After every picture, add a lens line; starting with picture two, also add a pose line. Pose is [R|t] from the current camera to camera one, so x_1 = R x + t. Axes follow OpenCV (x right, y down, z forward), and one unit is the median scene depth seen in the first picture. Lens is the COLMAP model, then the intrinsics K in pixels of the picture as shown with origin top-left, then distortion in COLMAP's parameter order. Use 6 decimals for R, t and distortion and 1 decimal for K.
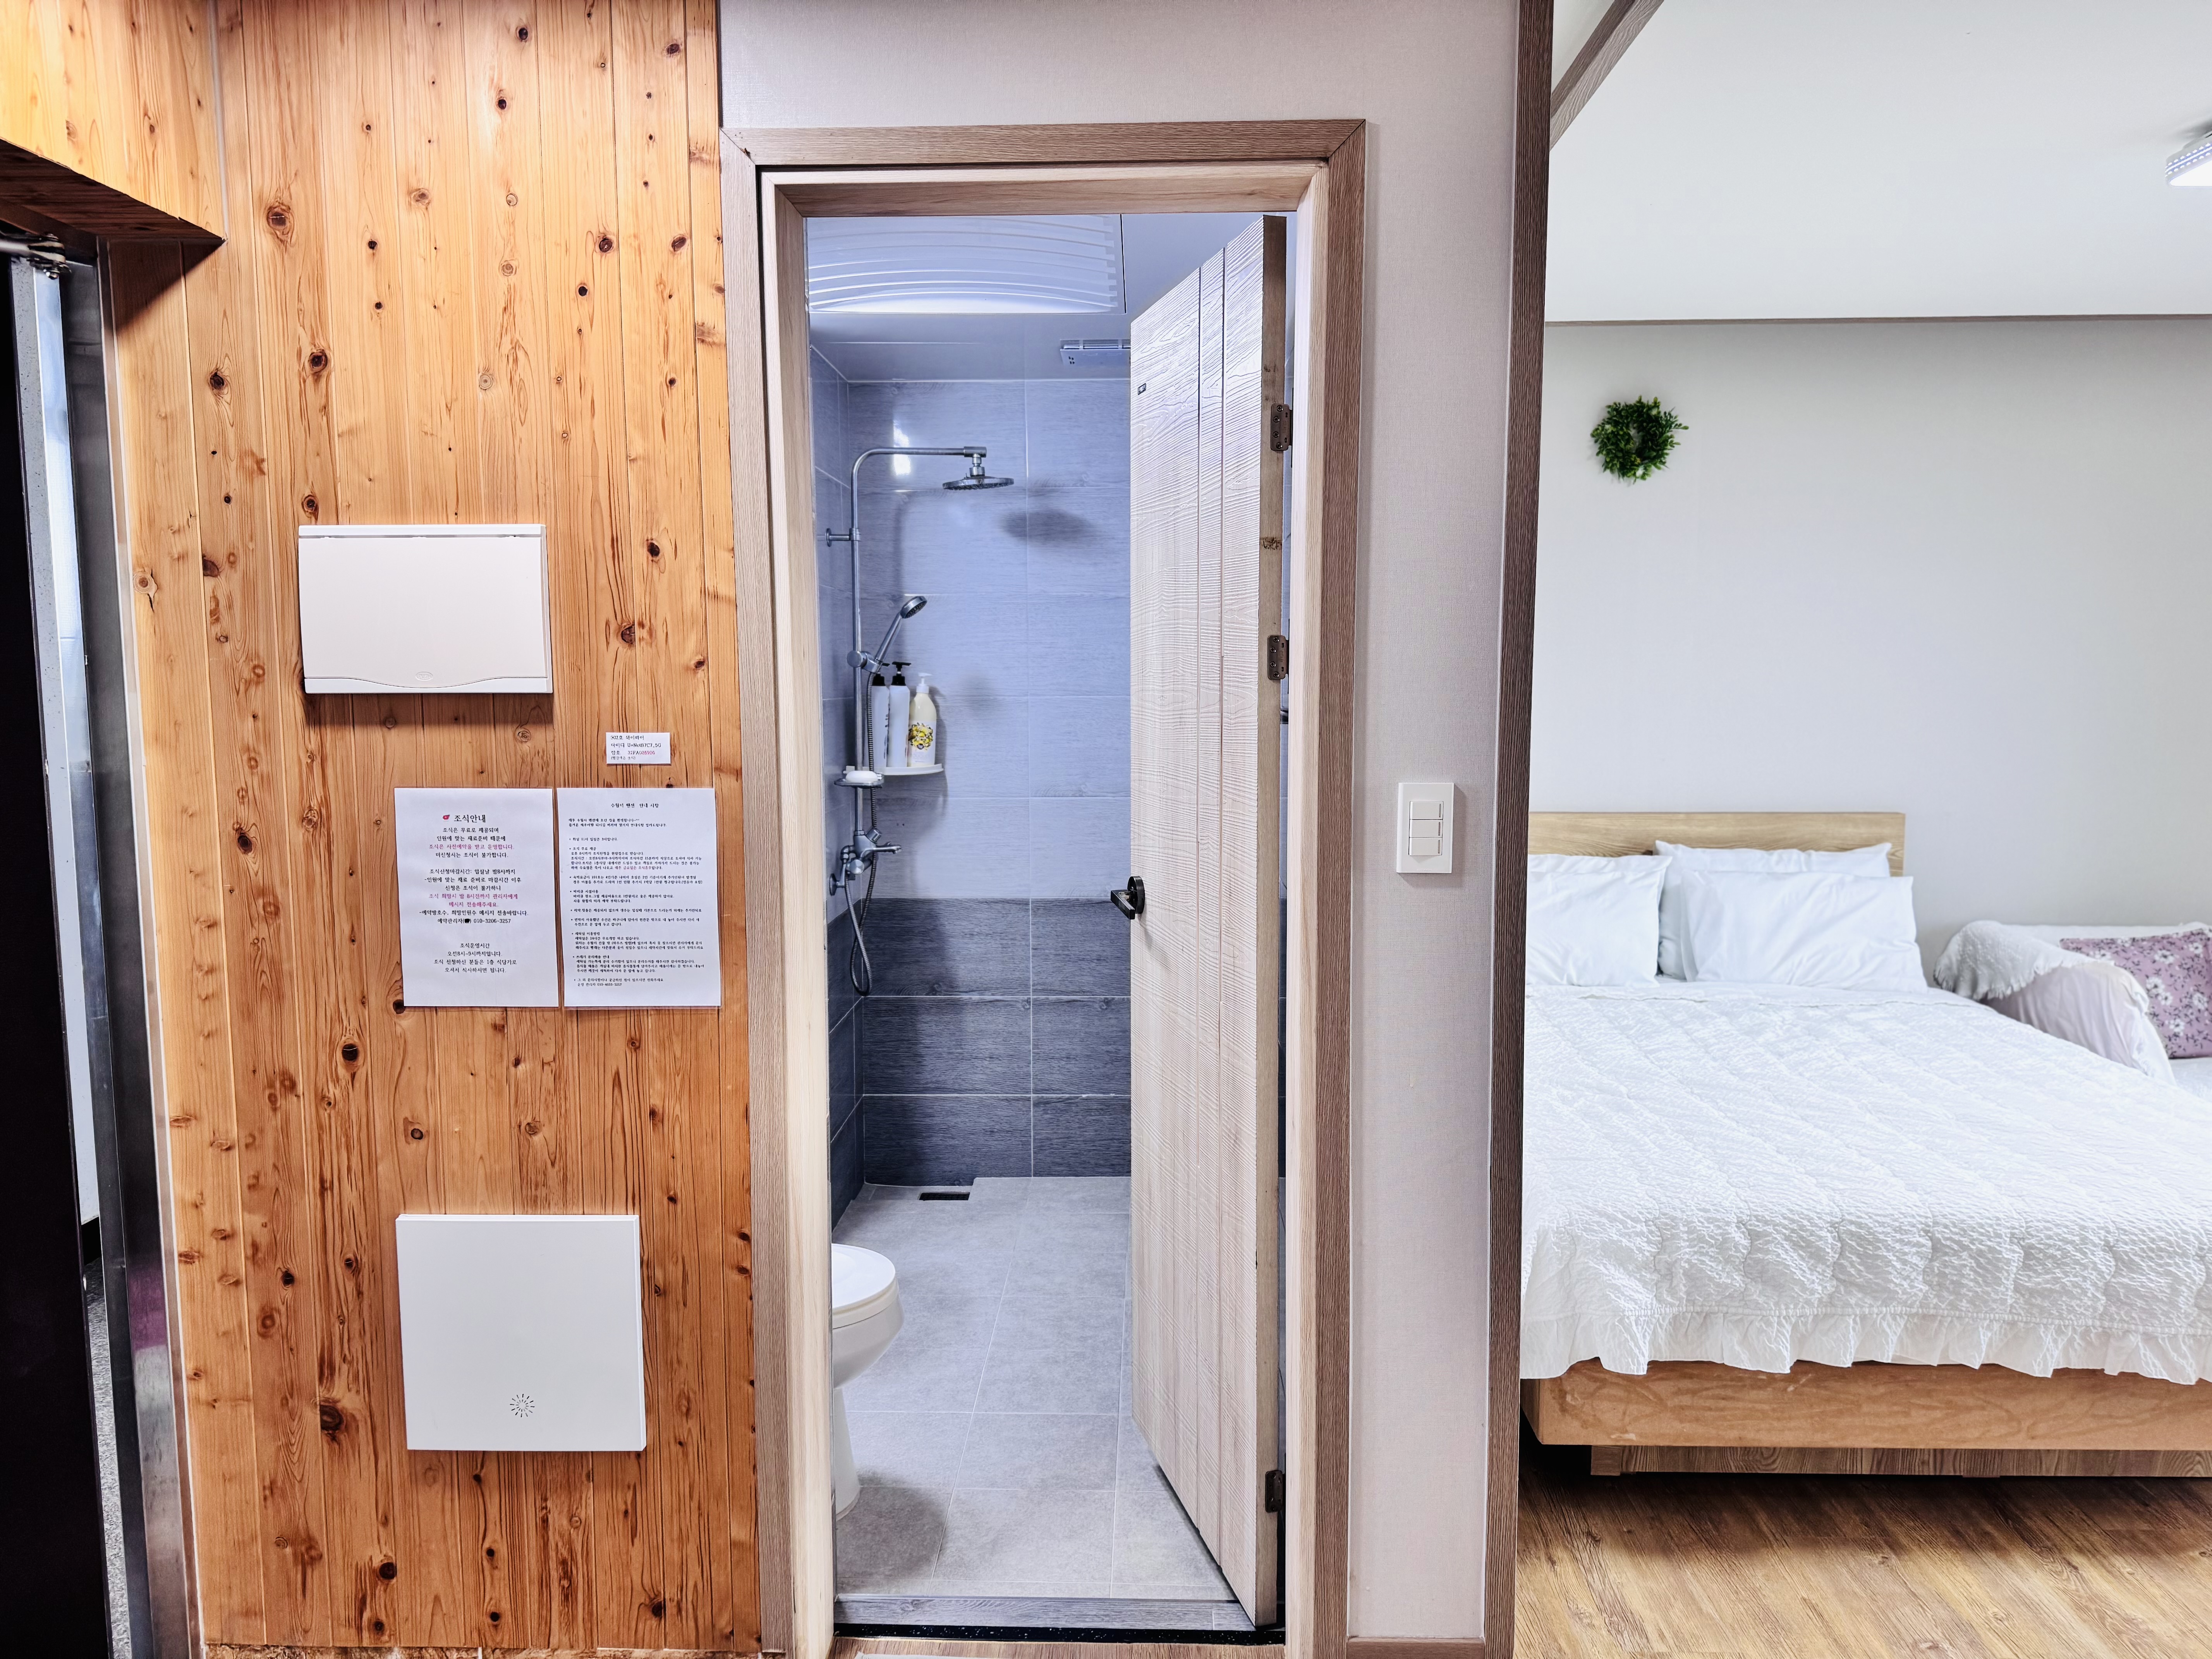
lens RADIAL K [[1608.9, 0, 1106.0], [0, 1608.9, 829.5], [0, 0, 1]] dist [0.015745, -0.009467]
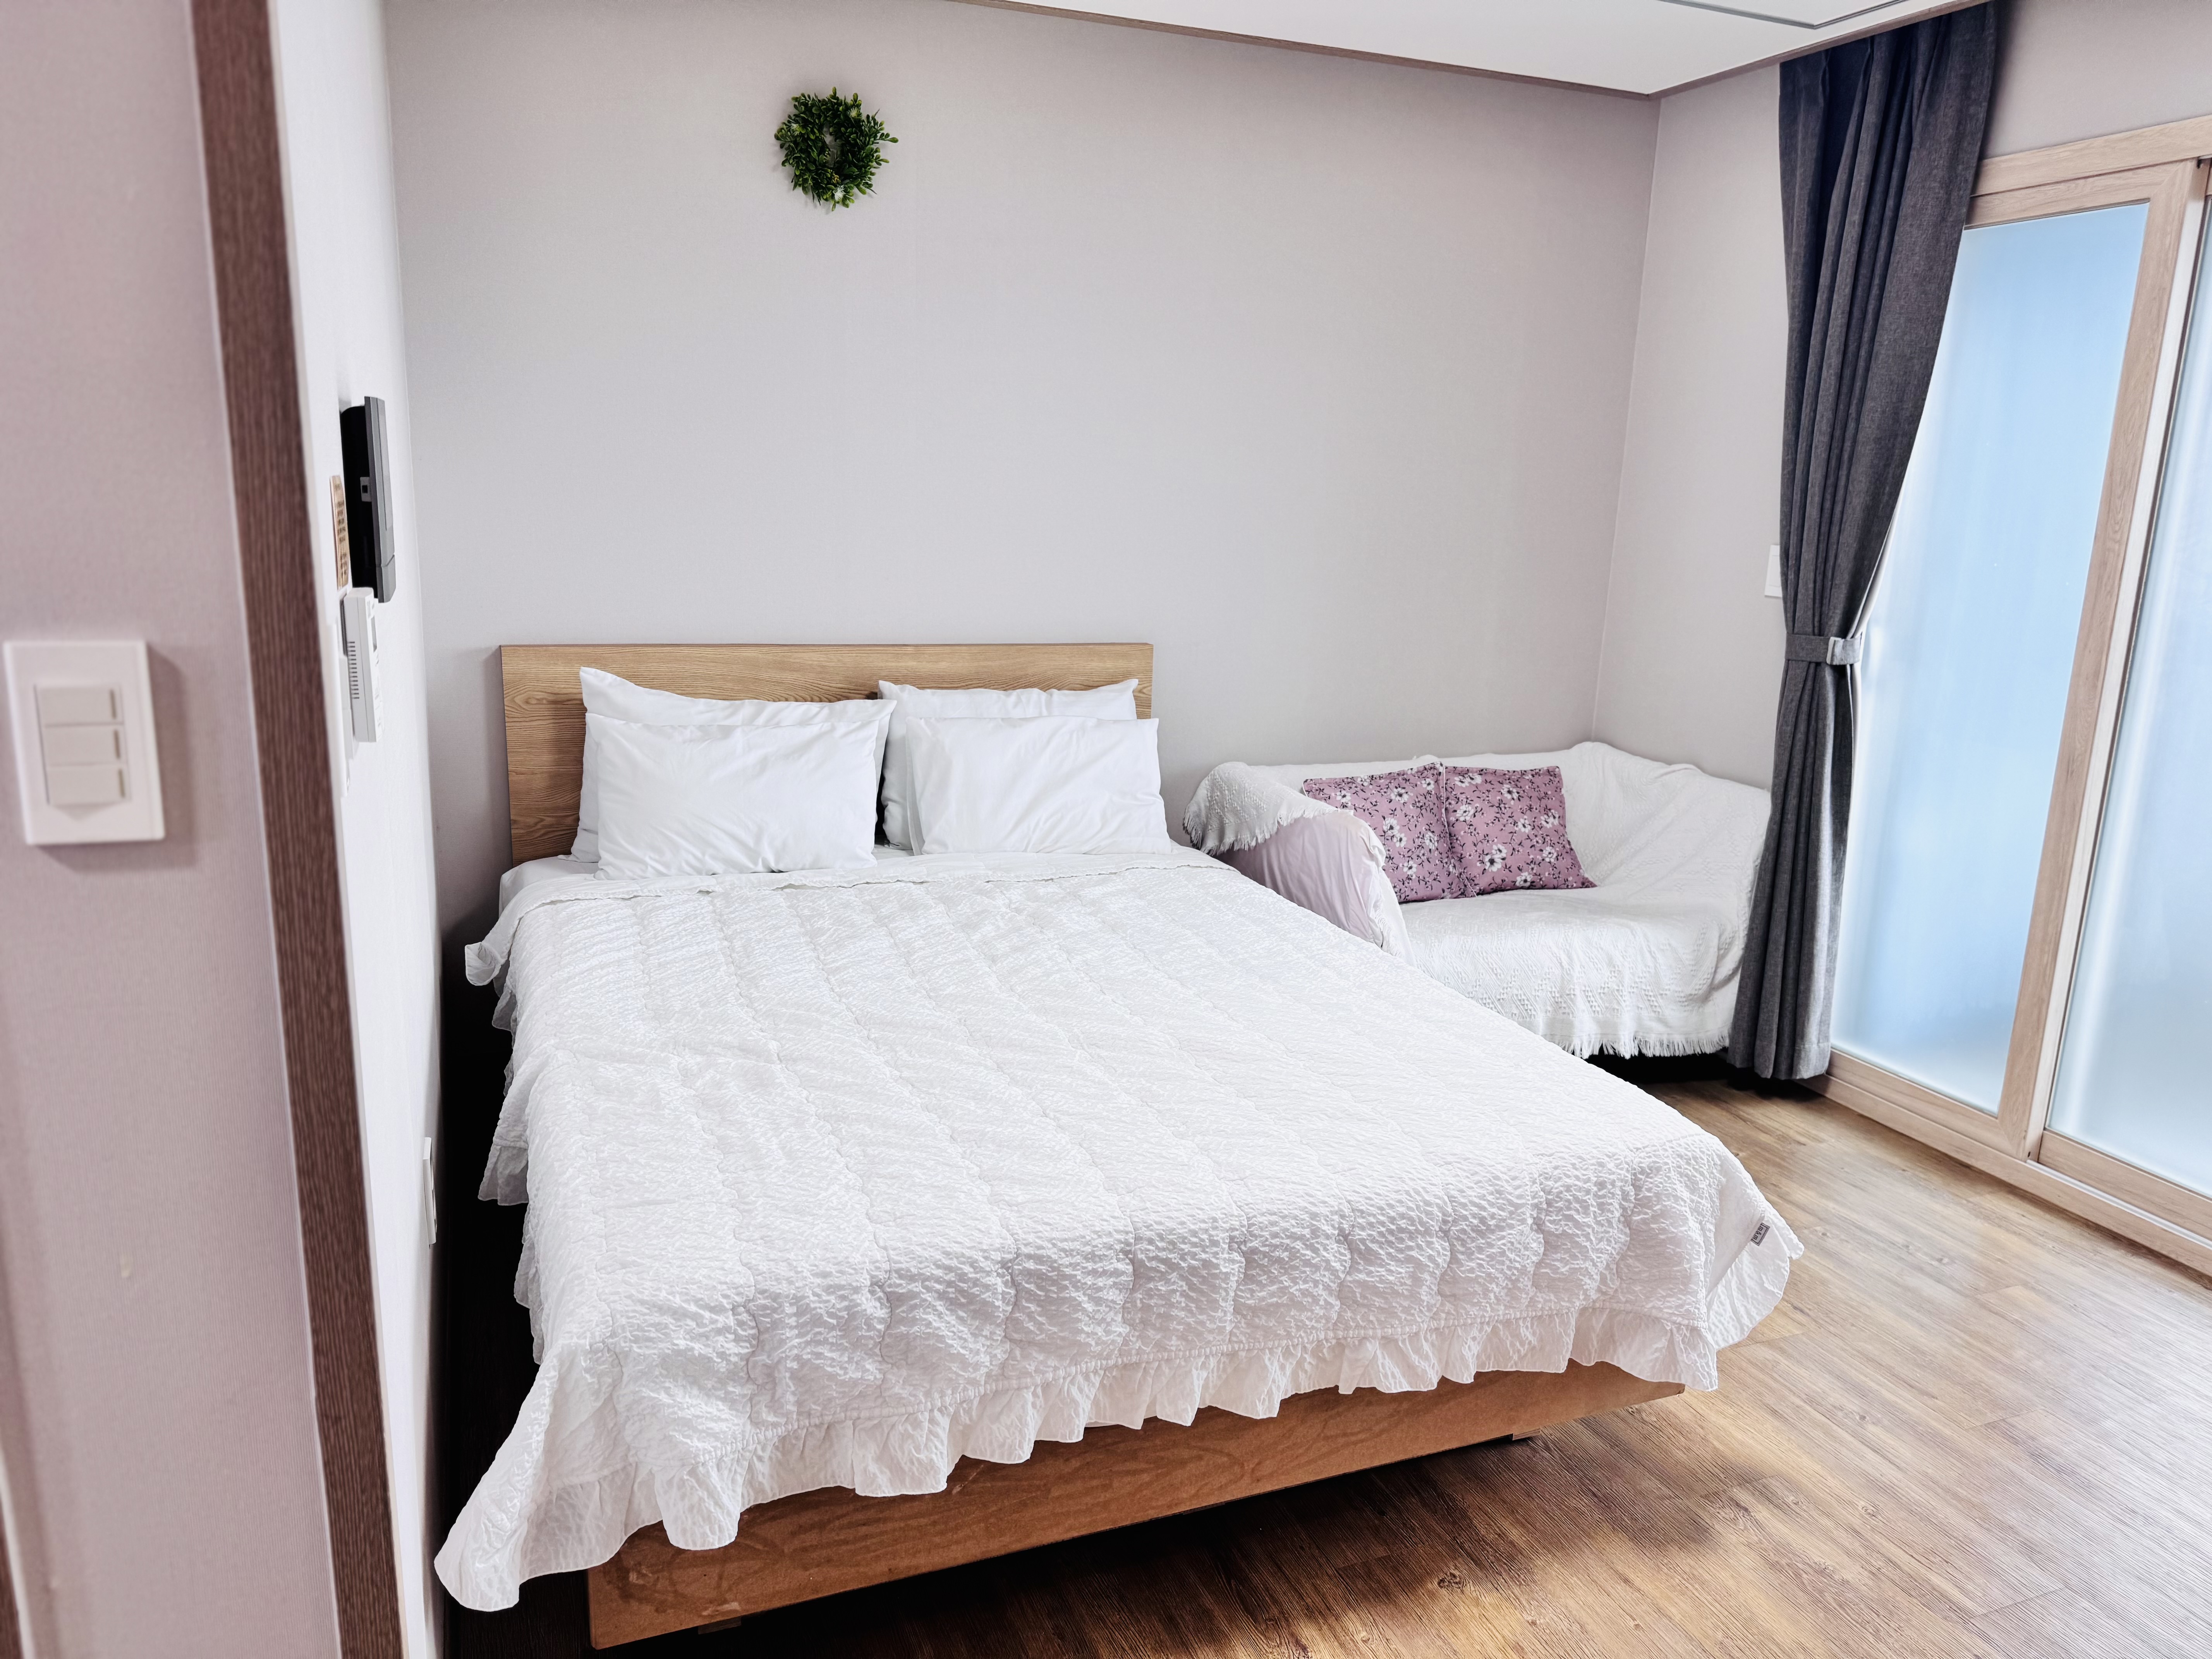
lens RADIAL K [[1519.2, 0, 1106.0], [0, 1519.2, 829.5], [0, 0, 1]] dist [0.104354, -0.151154]
pose [[0.922620, -0.060489, 0.380936, 0.245604], [0.012971, 0.991934, 0.126093, -0.024171], [-0.385491, -0.111395, 0.915963, 0.390782]]
